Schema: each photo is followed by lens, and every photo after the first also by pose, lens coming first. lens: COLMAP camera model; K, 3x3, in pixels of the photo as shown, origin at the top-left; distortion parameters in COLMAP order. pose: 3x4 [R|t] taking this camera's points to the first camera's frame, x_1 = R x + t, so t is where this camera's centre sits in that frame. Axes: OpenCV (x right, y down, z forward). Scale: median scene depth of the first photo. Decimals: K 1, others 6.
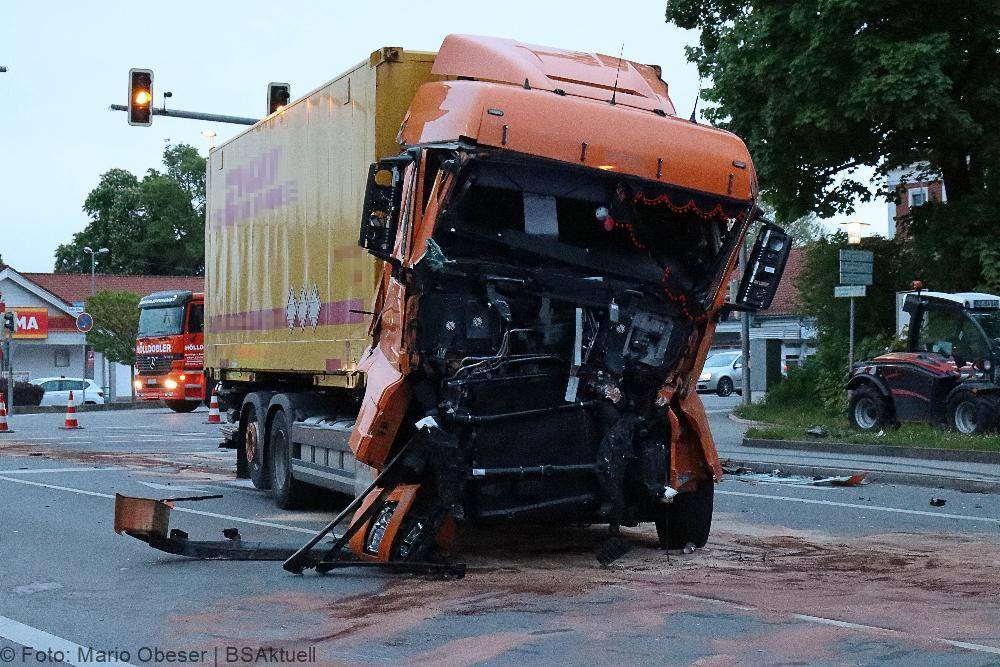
lens RADIAL K [[1775.5, 0, 500.0], [0, 1775.5, 333.5], [0, 0, 1]] dist [0.023572, -0.070827]
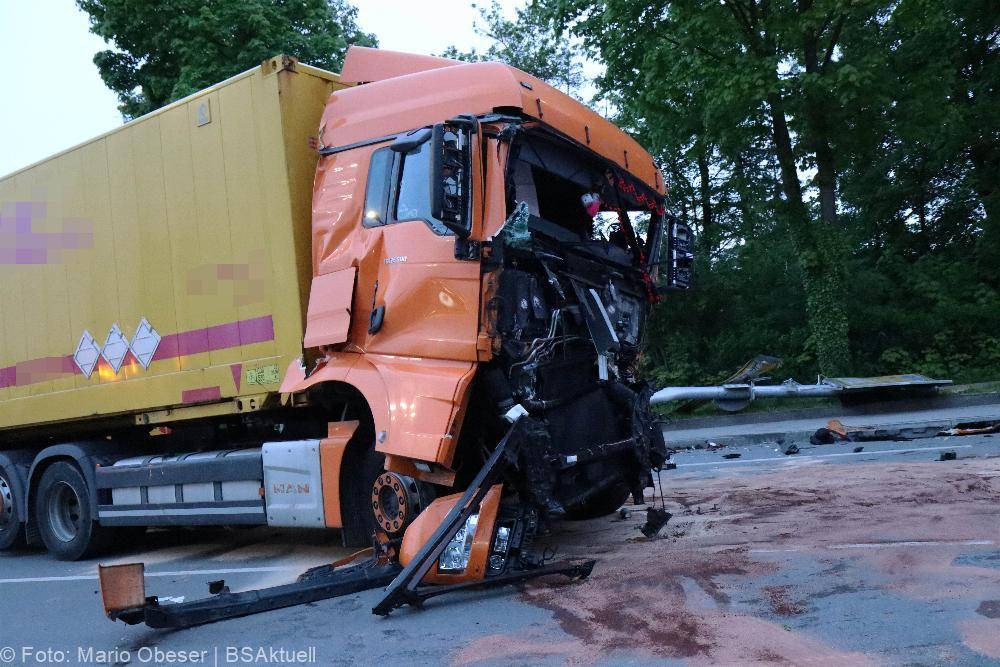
lens RADIAL K [[936.8, 0, 500.0], [0, 936.8, 333.5], [0, 0, 1]] dist [-0.000550, -0.002880]
pose [[0.811040, -0.054948, 0.582405, -0.319092], [0.101844, 0.993638, -0.048079, 0.032394], [-0.576058, 0.098309, 0.811476, 0.611220]]
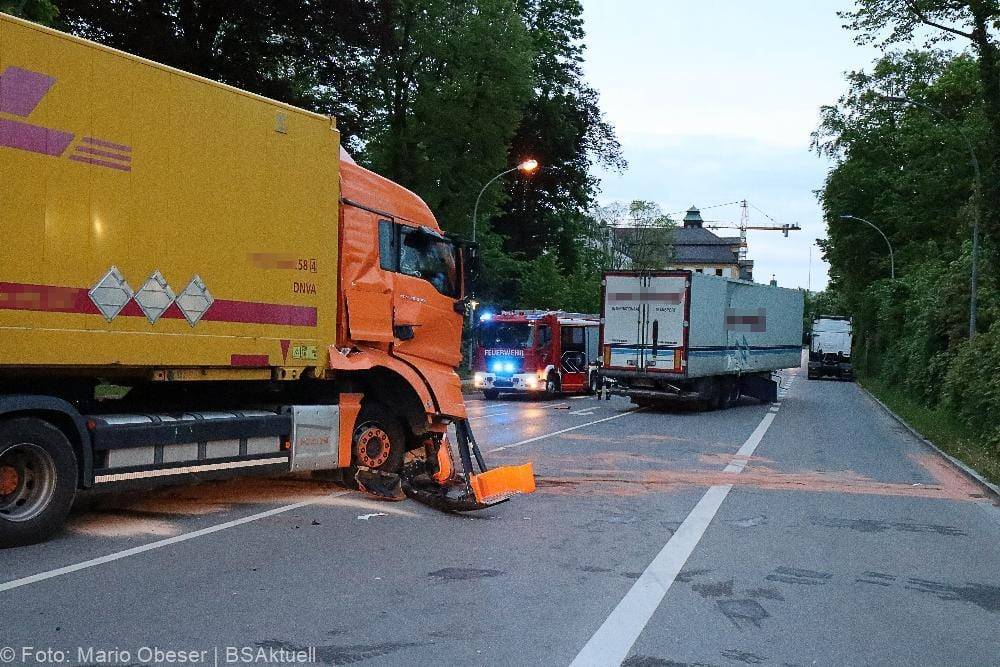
lens RADIAL K [[1084.2, 0, 501.8], [0, 1084.2, 342.2], [0, 0, 1]] dist [0.003339, 0.003360]
pose [[-0.645905, -0.008636, 0.763369, -0.867414], [-0.037574, 0.999084, -0.020490, 0.018554], [-0.762493, -0.041917, -0.645637, 1.629146]]
